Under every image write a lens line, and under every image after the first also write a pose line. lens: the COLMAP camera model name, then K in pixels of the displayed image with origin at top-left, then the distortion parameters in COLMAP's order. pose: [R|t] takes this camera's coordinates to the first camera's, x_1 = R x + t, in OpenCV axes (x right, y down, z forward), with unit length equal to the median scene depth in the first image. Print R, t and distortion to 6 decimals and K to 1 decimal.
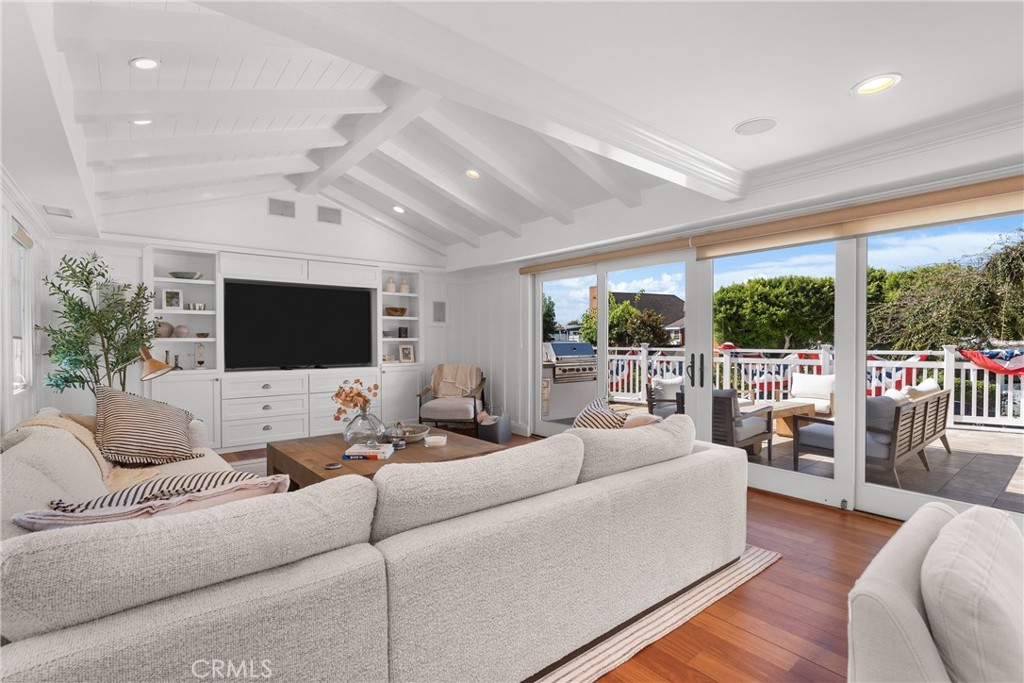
lens RADIAL K [[473.1, 0, 512.2], [0, 473.1, 342.9], [0, 0, 1]] dist [-0.009167, 0.001459]
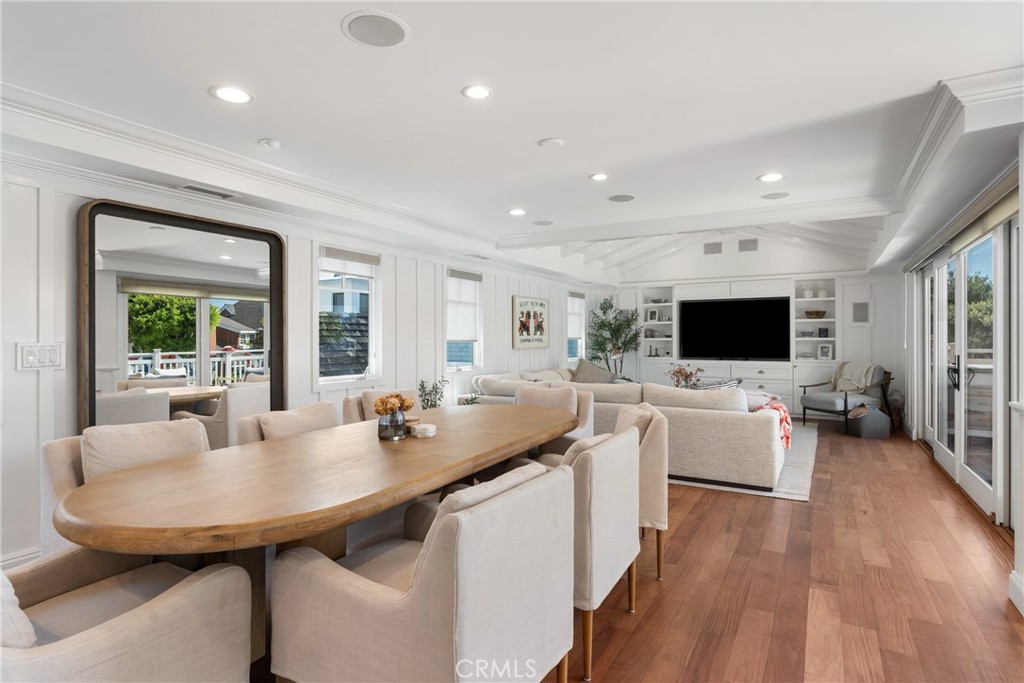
lens RADIAL K [[557.4, 0, 508.7], [0, 557.4, 336.4], [0, 0, 1]] dist [0.006900, -0.000431]
pose [[0.367025, -0.001104, -0.930210, 0.819857], [-0.005705, 0.999978, -0.003438, -0.005339], [0.930193, 0.006568, 0.367011, -0.197655]]
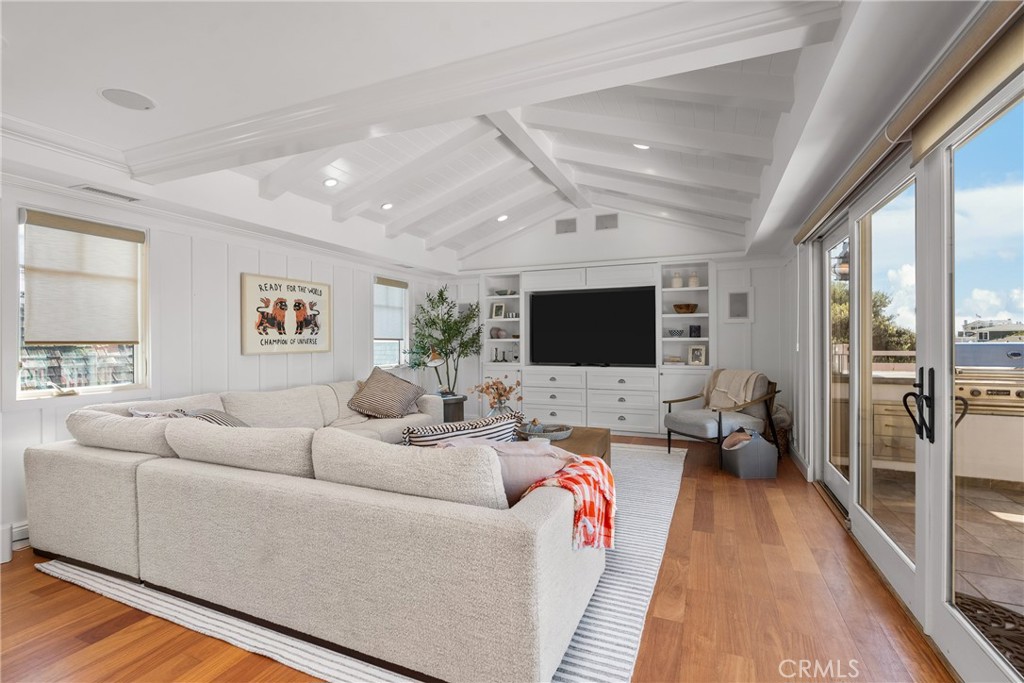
lens RADIAL K [[473.1, 0, 513.0], [0, 473.1, 340.3], [0, 0, 1]] dist [-0.009167, 0.001459]
pose [[0.473602, -0.000904, -0.880738, 0.441401], [-0.003362, 0.999990, -0.002835, -0.001909], [0.880732, 0.004304, 0.473595, 0.315557]]
